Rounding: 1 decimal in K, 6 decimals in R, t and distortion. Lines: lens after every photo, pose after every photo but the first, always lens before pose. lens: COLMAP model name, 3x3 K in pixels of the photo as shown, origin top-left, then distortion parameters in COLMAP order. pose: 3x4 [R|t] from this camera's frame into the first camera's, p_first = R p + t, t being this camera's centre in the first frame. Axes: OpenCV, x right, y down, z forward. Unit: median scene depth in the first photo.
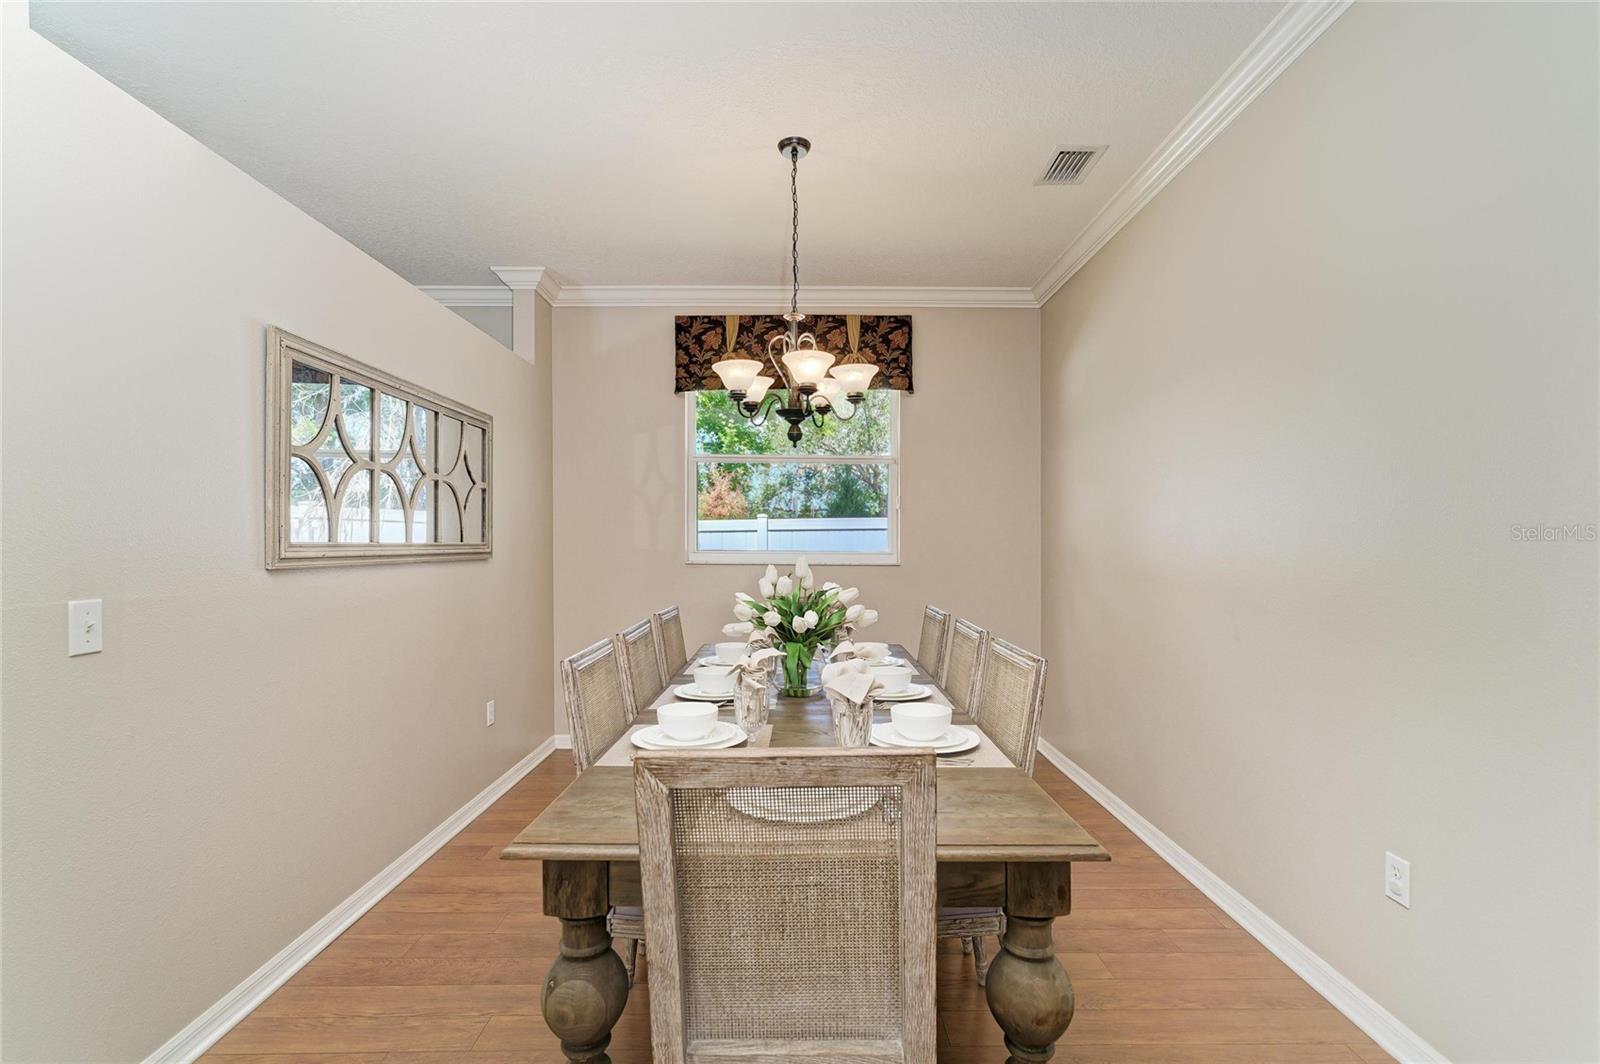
lens RADIAL K [[733.8, 0, 799.6], [0, 733.8, 549.3], [0, 0, 1]] dist [-0.000327, 0.000003]
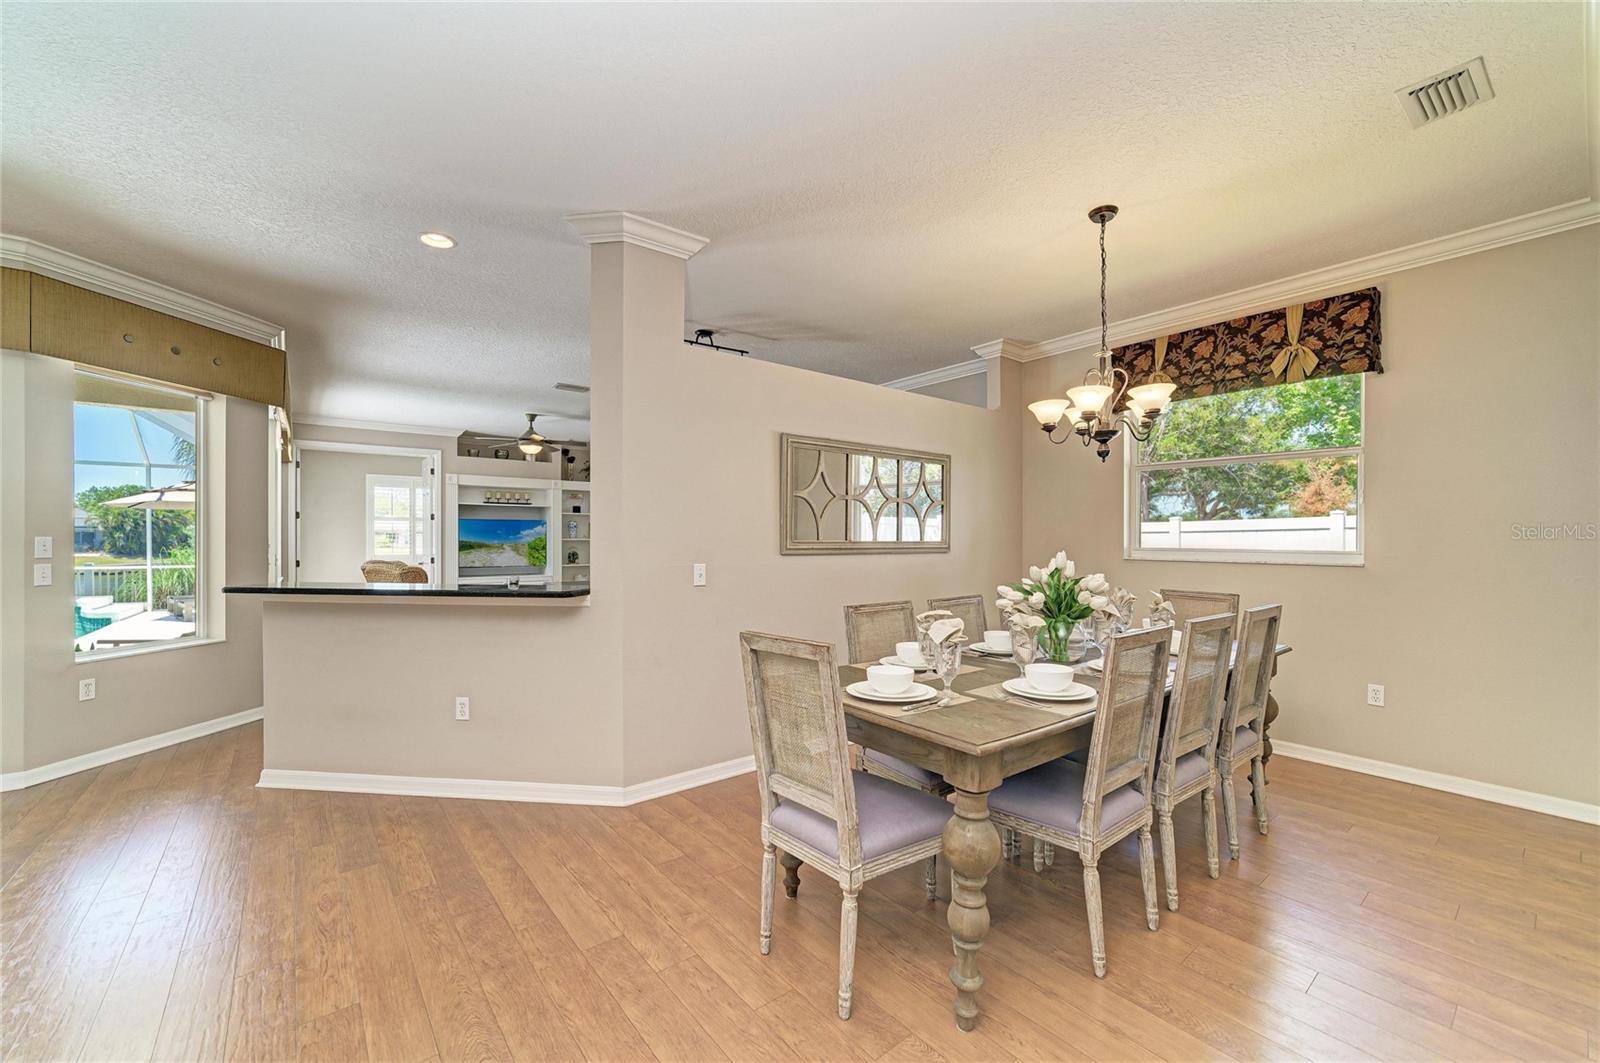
lens RADIAL K [[635.8, 0, 803.0], [0, 635.8, 539.3], [0, 0, 1]] dist [-0.007532, 0.000710]
pose [[0.619847, -0.001278, -0.784722, 0.325599], [-0.009265, 0.999917, -0.008947, 0.001695], [0.784668, 0.012817, 0.619784, -0.018295]]
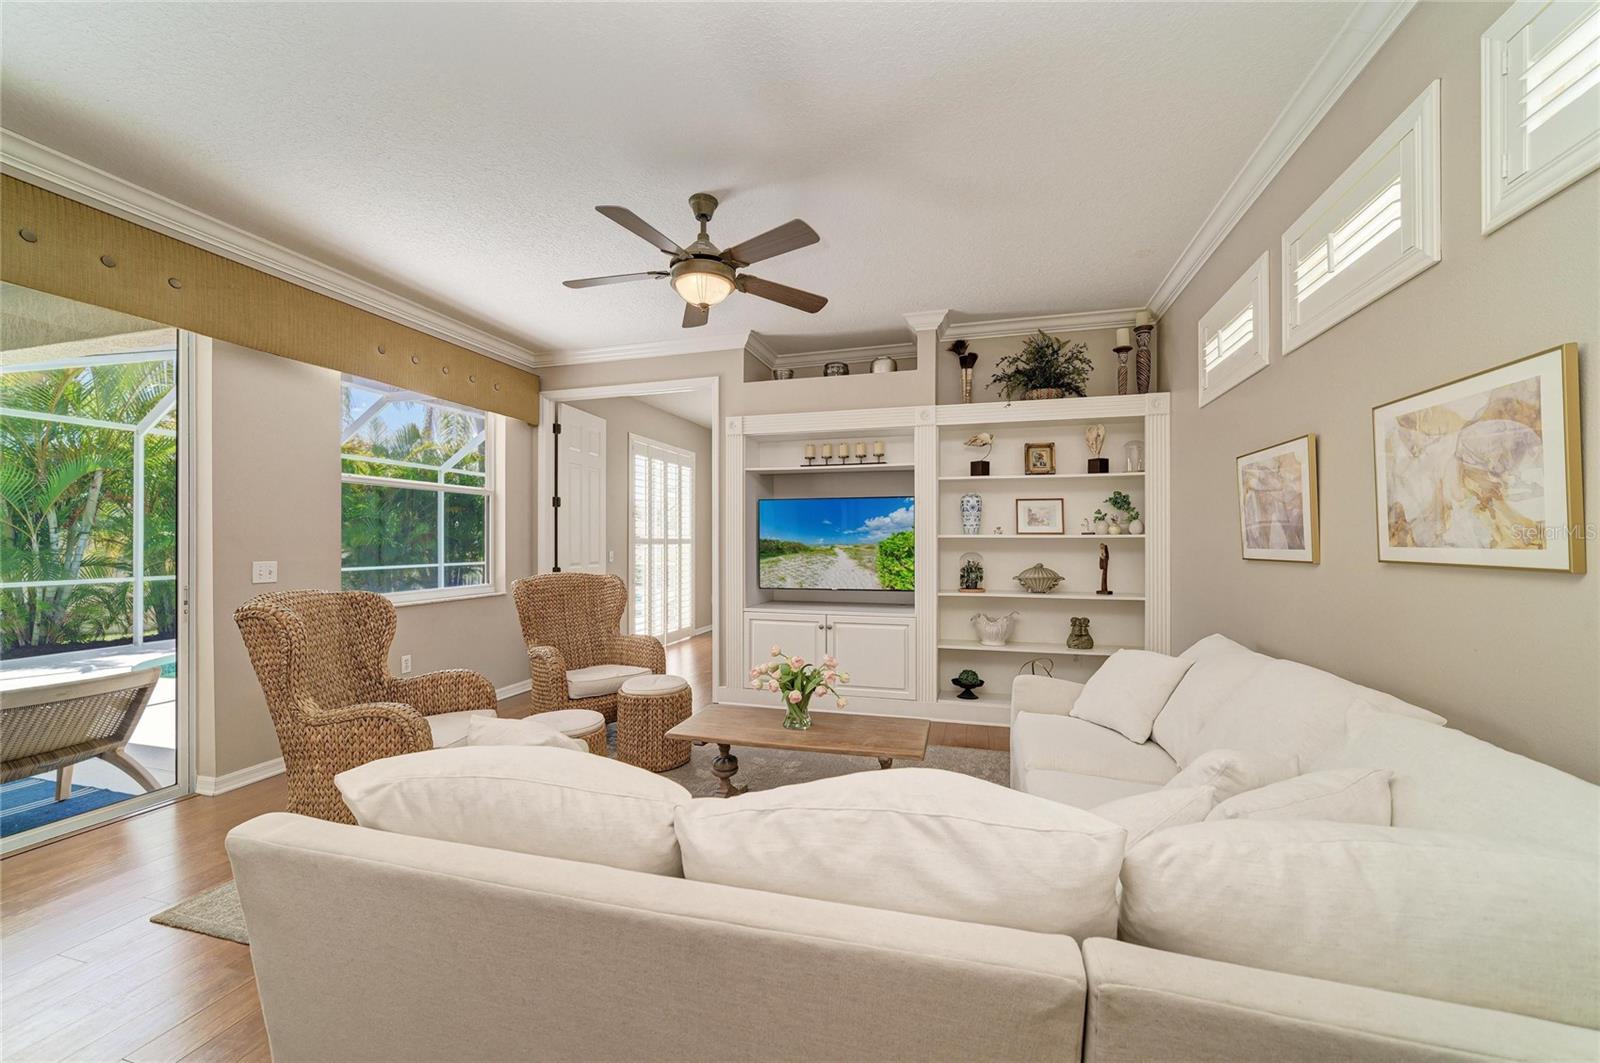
lens RADIAL K [[615.0, 0, 803.5], [0, 615.0, 539.9], [0, 0, 1]] dist [-0.022030, 0.007098]
pose [[-0.275086, -0.001246, -0.961419, -0.956377], [-0.011106, 0.999937, 0.001882, -0.003215], [0.961356, 0.011195, -0.275082, 0.764109]]
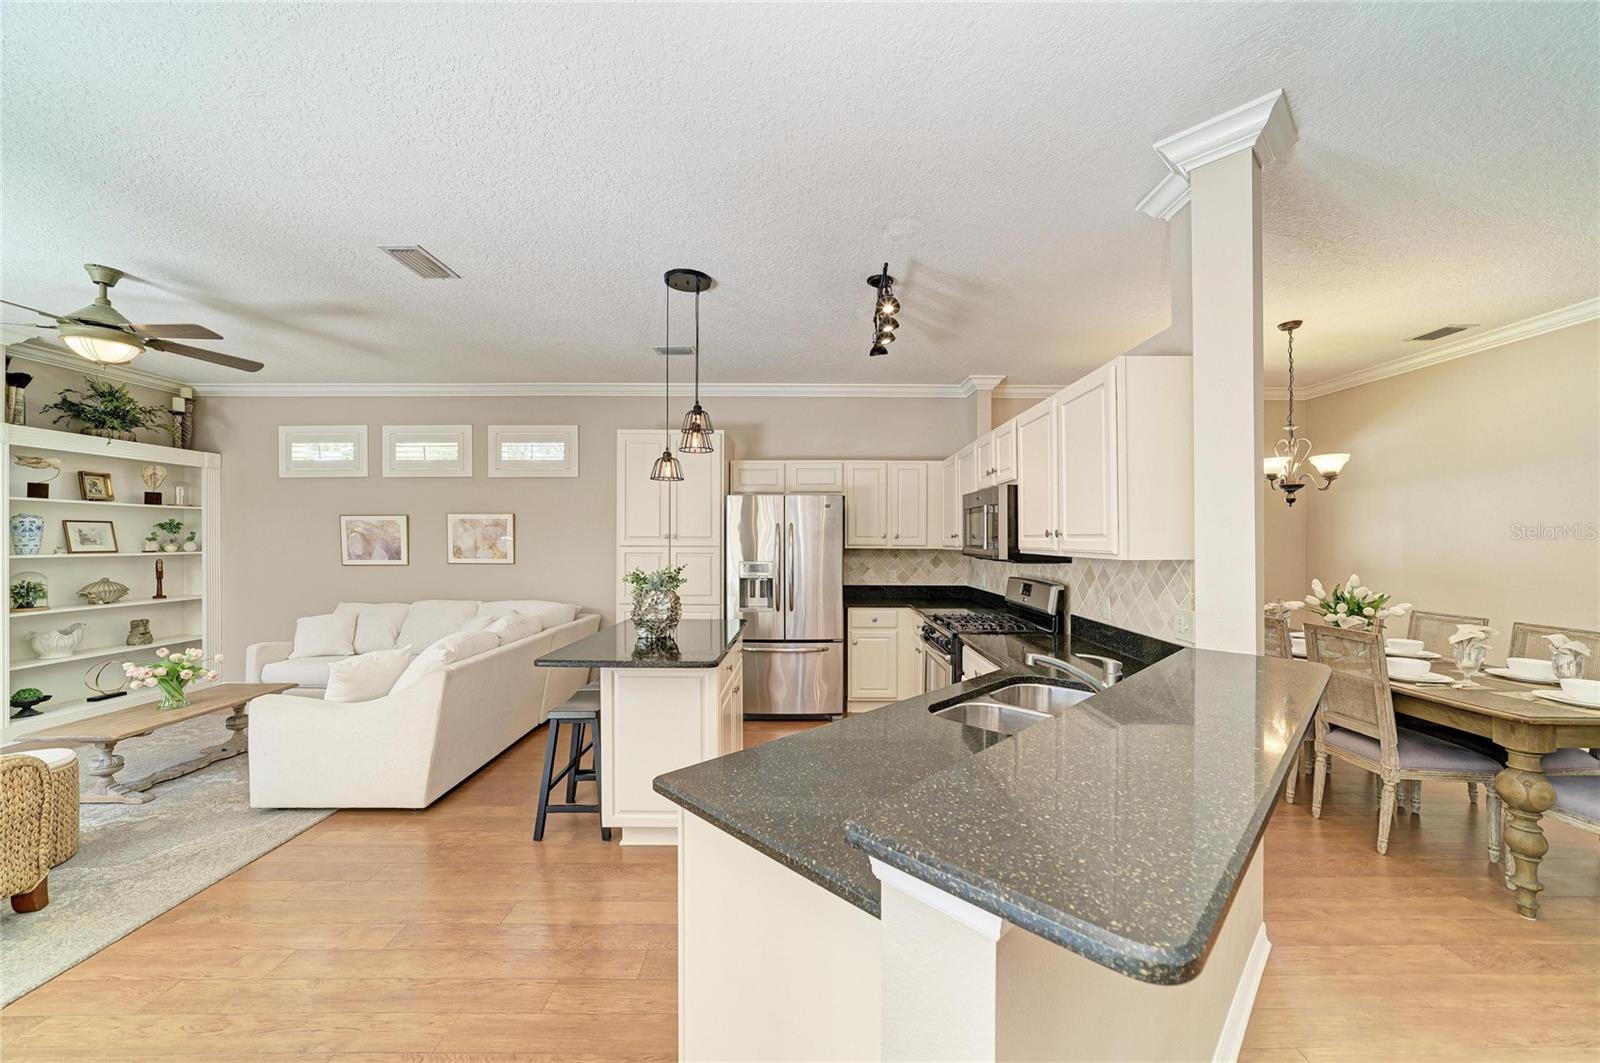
lens RADIAL K [[592.9, 0, 801.7], [0, 592.9, 541.5], [0, 0, 1]] dist [-0.012980, 0.004437]
pose [[0.999984, 0.002233, -0.005126, -0.711208], [-0.002277, 0.999960, -0.008676, -0.028711], [0.005106, 0.008688, 0.999949, -0.208051]]
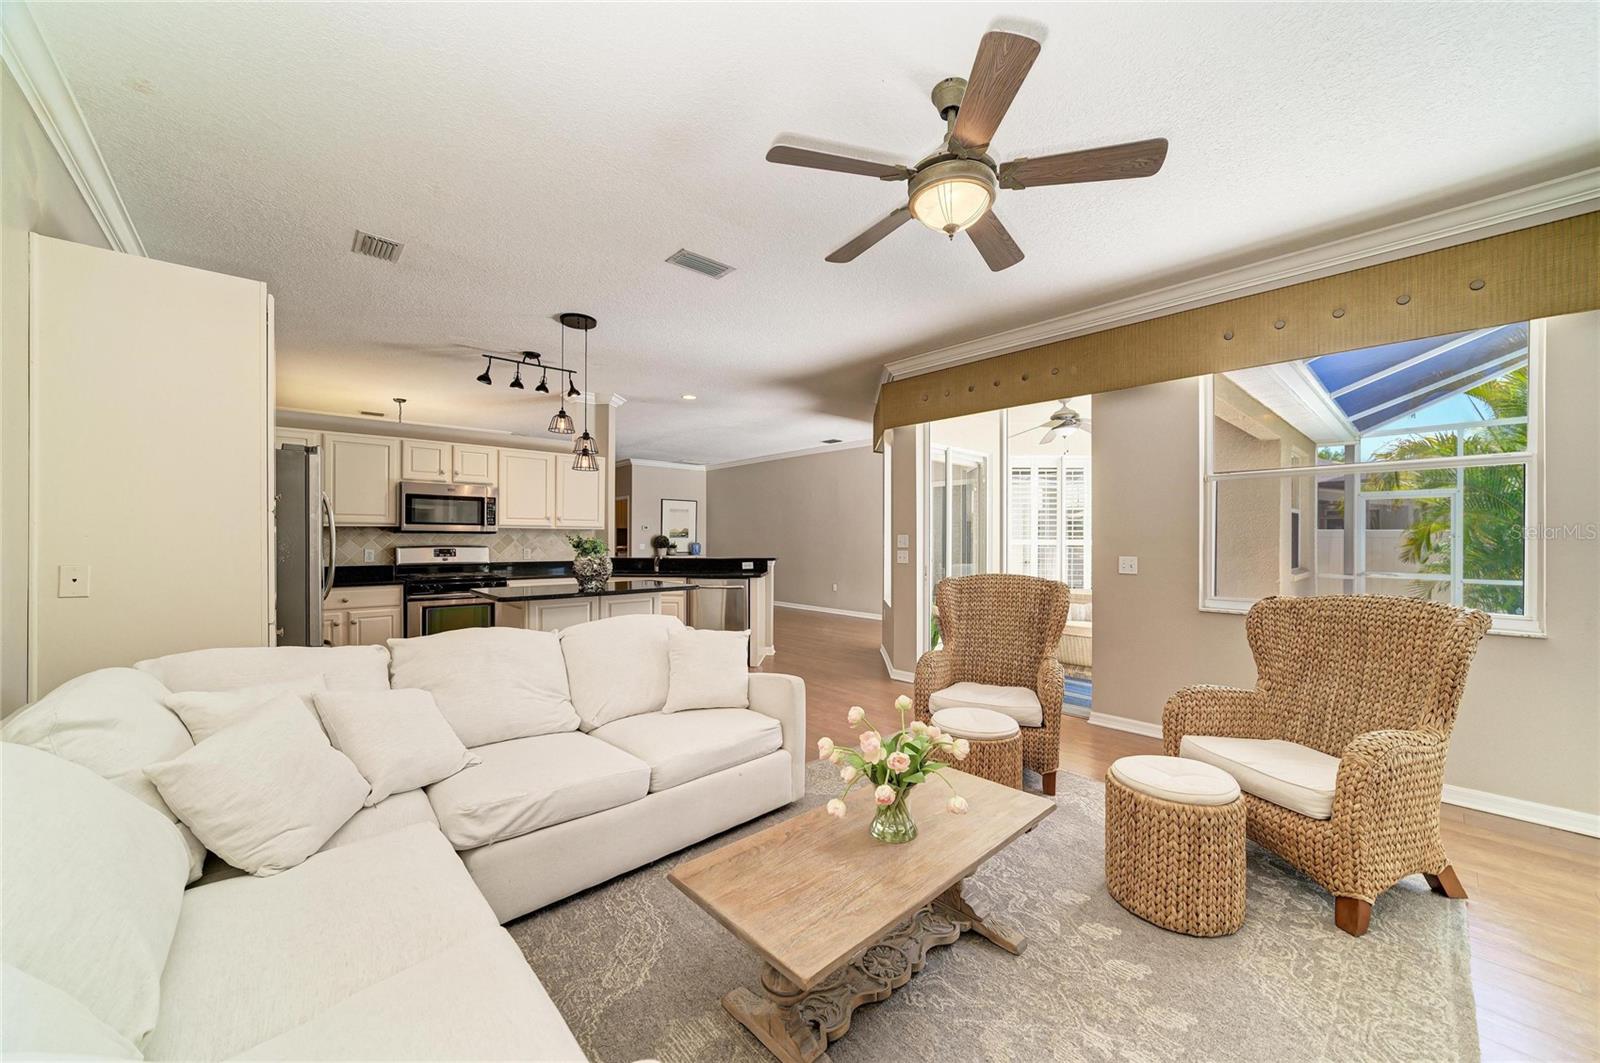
lens RADIAL K [[592.9, 0, 801.7], [0, 592.9, 541.5], [0, 0, 1]] dist [-0.012980, 0.004437]
pose [[-0.667519, -0.006770, 0.744562, -1.815146], [0.004238, 0.999908, 0.012891, -0.006105], [-0.744580, 0.011761, -0.667429, 0.884572]]
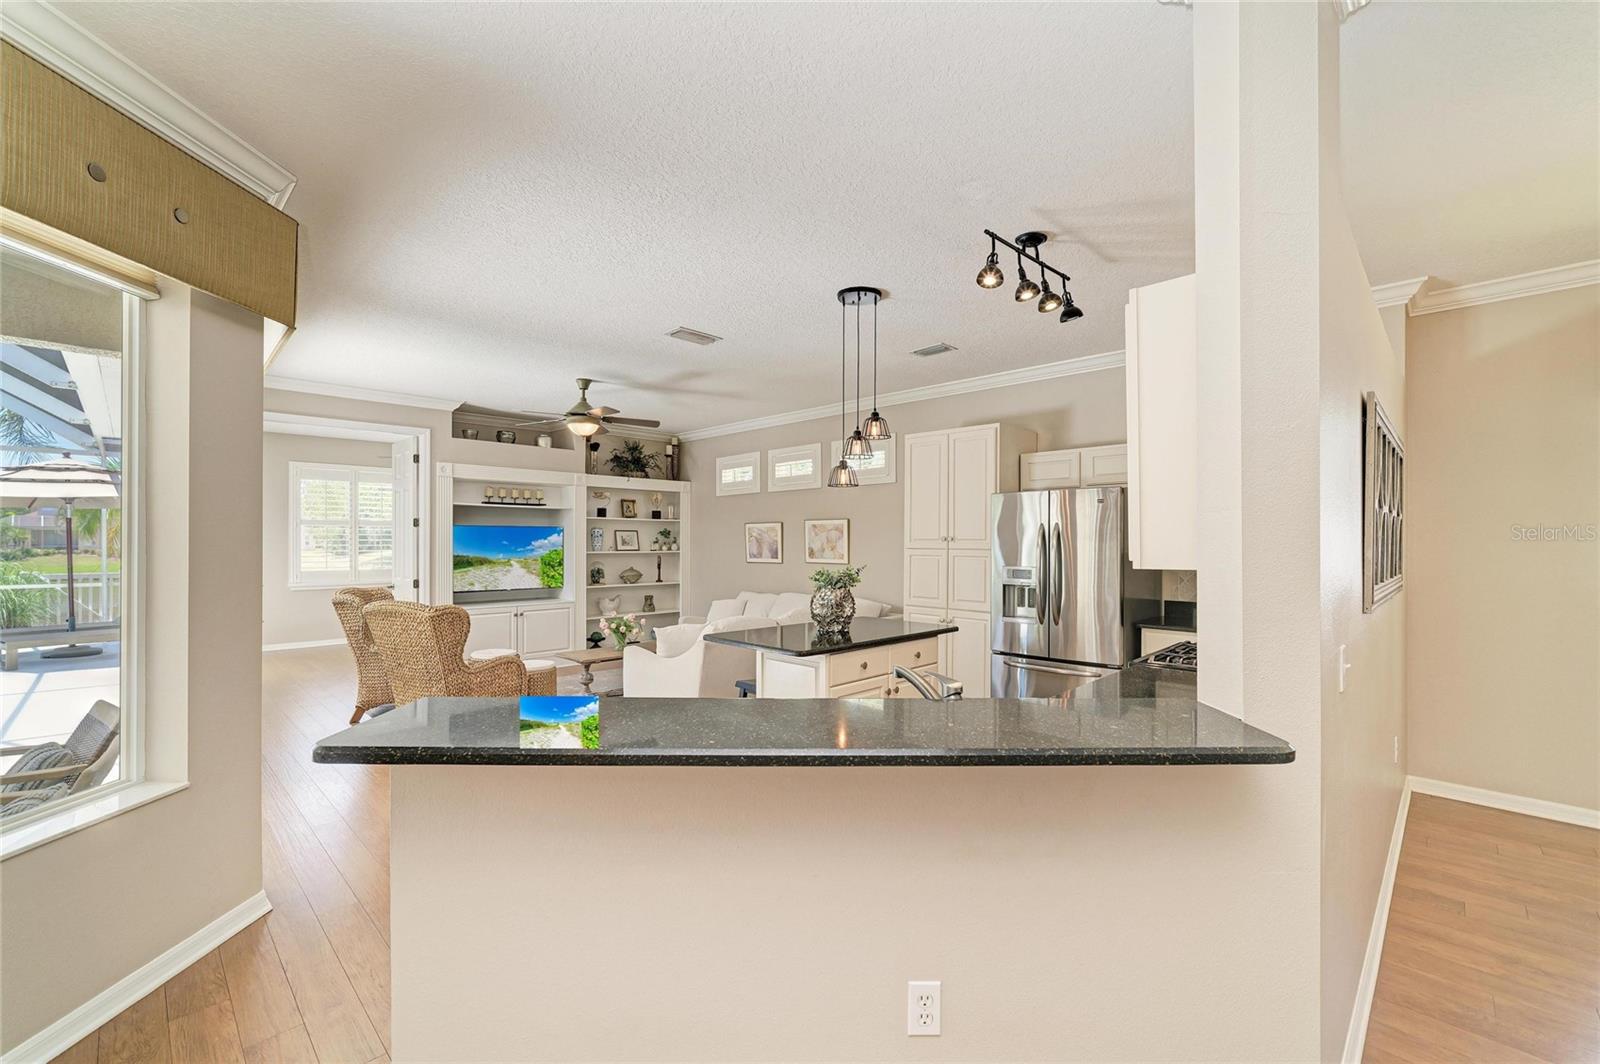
lens RADIAL K [[670.3, 0, 804.6], [0, 670.3, 539.8], [0, 0, 1]] dist [-0.001781, 0.000100]
pose [[0.707933, -0.000508, -0.706280, -0.294335], [-0.010360, 0.999885, -0.011104, -0.029500], [0.706204, 0.015178, 0.707846, -0.144600]]
